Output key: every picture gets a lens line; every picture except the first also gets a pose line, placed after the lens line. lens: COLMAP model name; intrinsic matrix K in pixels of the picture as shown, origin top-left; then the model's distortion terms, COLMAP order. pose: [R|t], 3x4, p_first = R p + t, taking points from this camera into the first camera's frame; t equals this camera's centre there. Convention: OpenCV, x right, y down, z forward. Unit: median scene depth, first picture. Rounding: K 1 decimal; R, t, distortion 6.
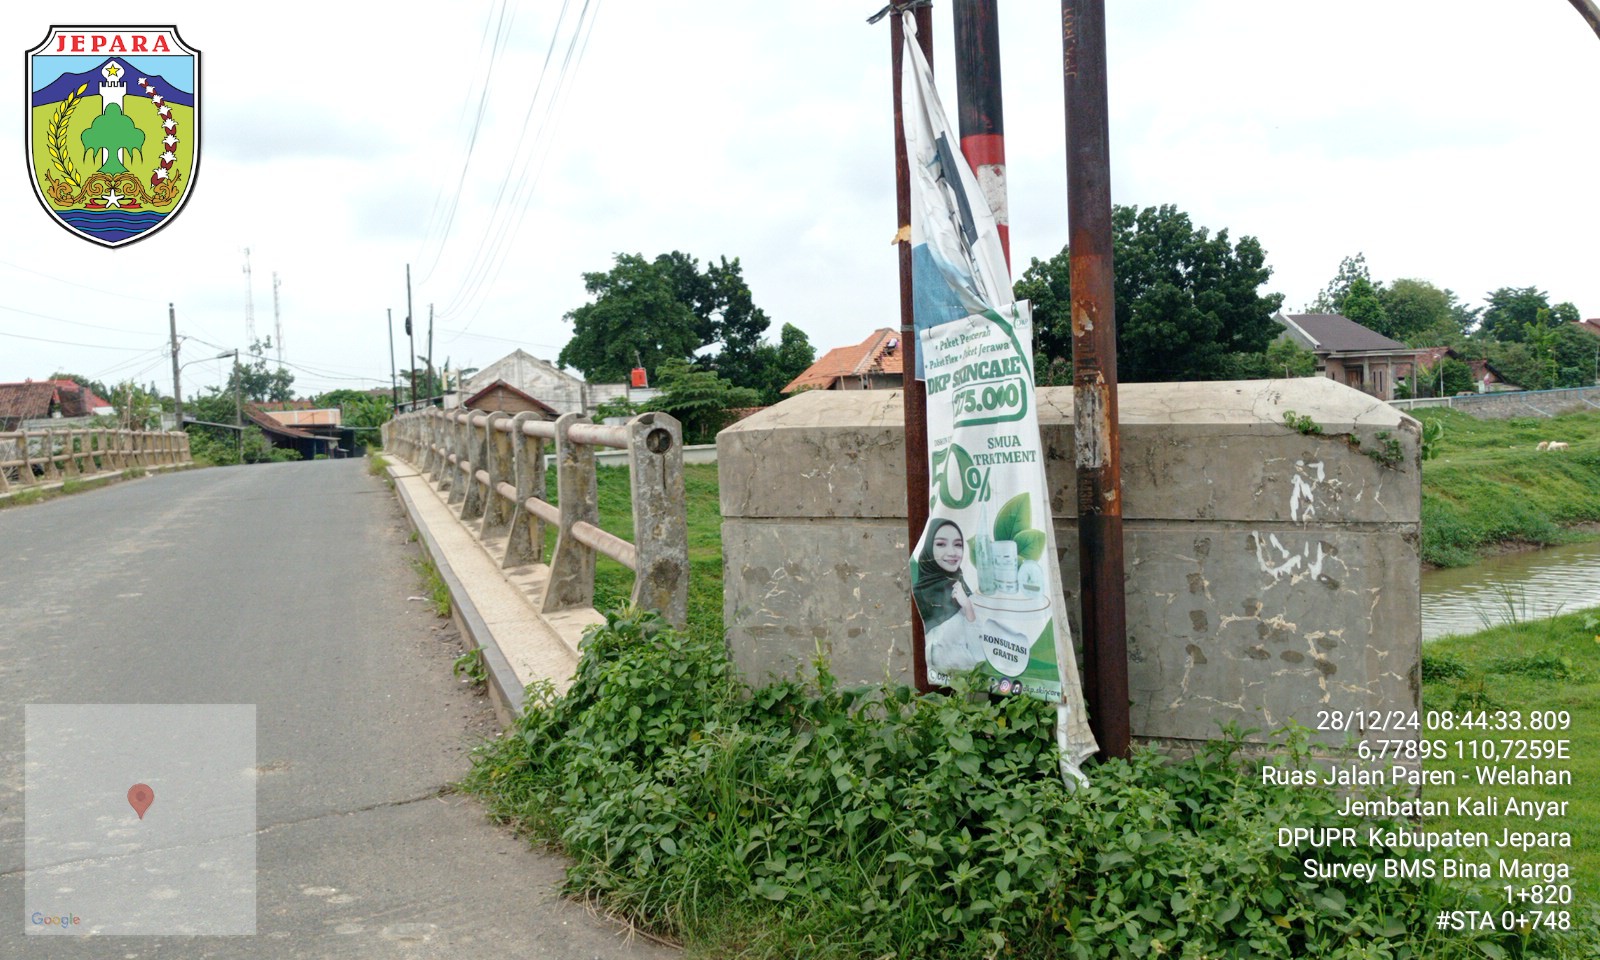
lens RADIAL K [[1647.5, 0, 801.6], [0, 1647.5, 503.4], [0, 0, 1]] dist [0.082567, -0.202259]
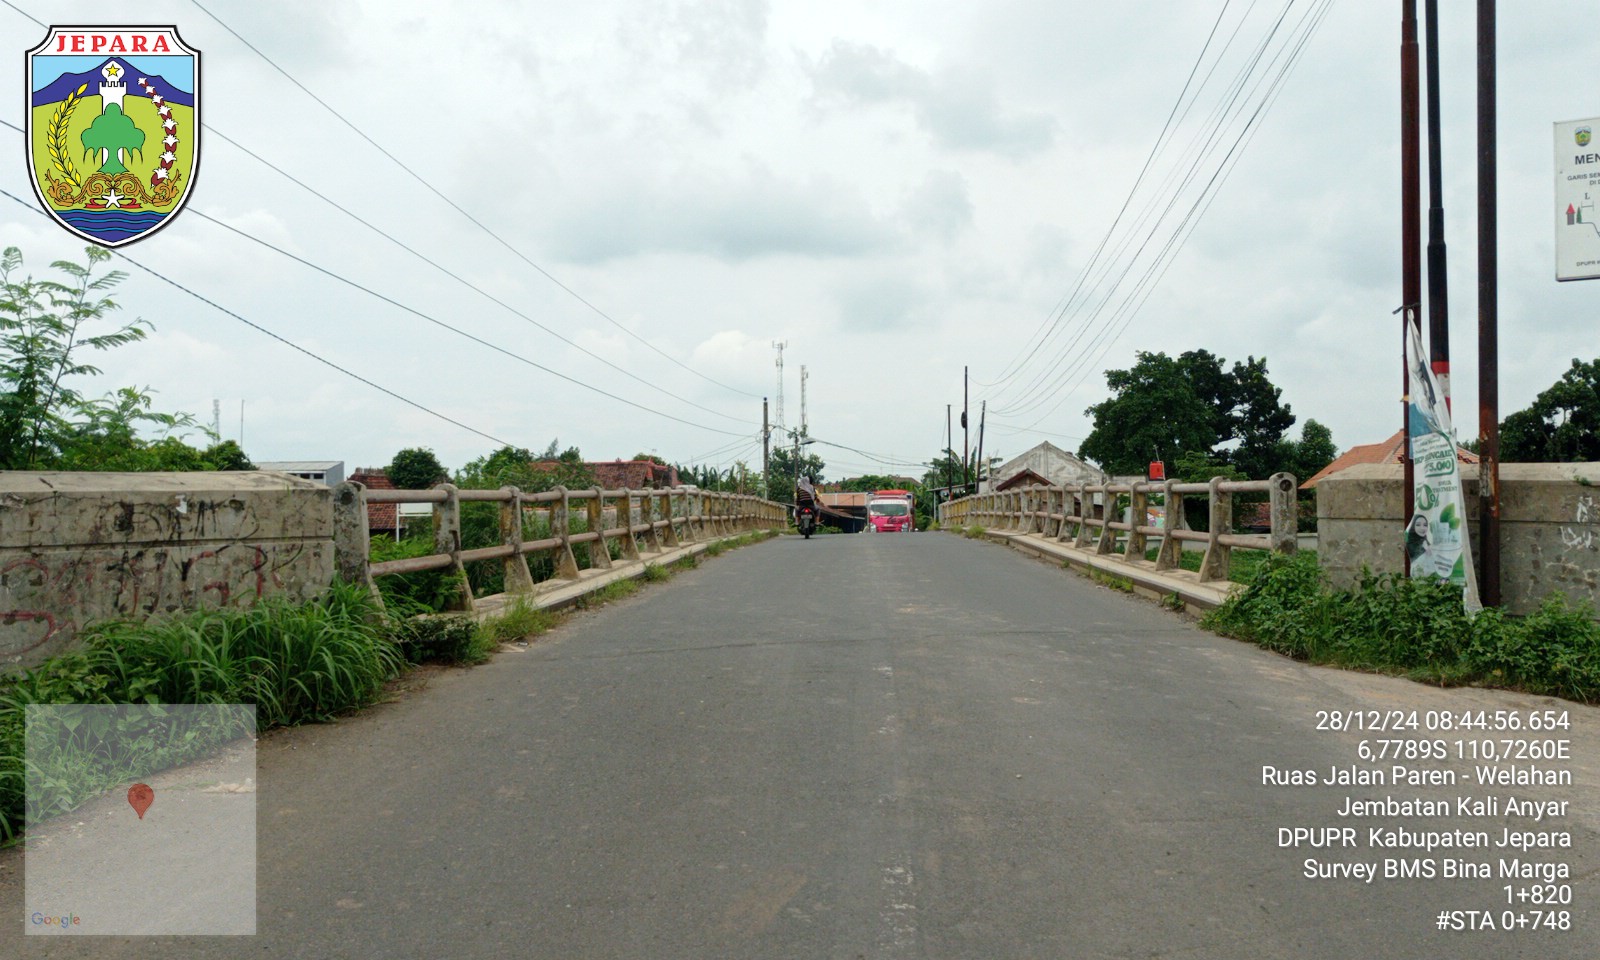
lens RADIAL K [[1647.5, 0, 801.6], [0, 1647.5, 503.4], [0, 0, 1]] dist [0.082567, -0.202259]
pose [[0.954410, 0.031583, -0.296824, -0.050228], [-0.048061, 0.997672, -0.048378, 0.133713], [0.294605, 0.060438, 0.953706, -1.396254]]
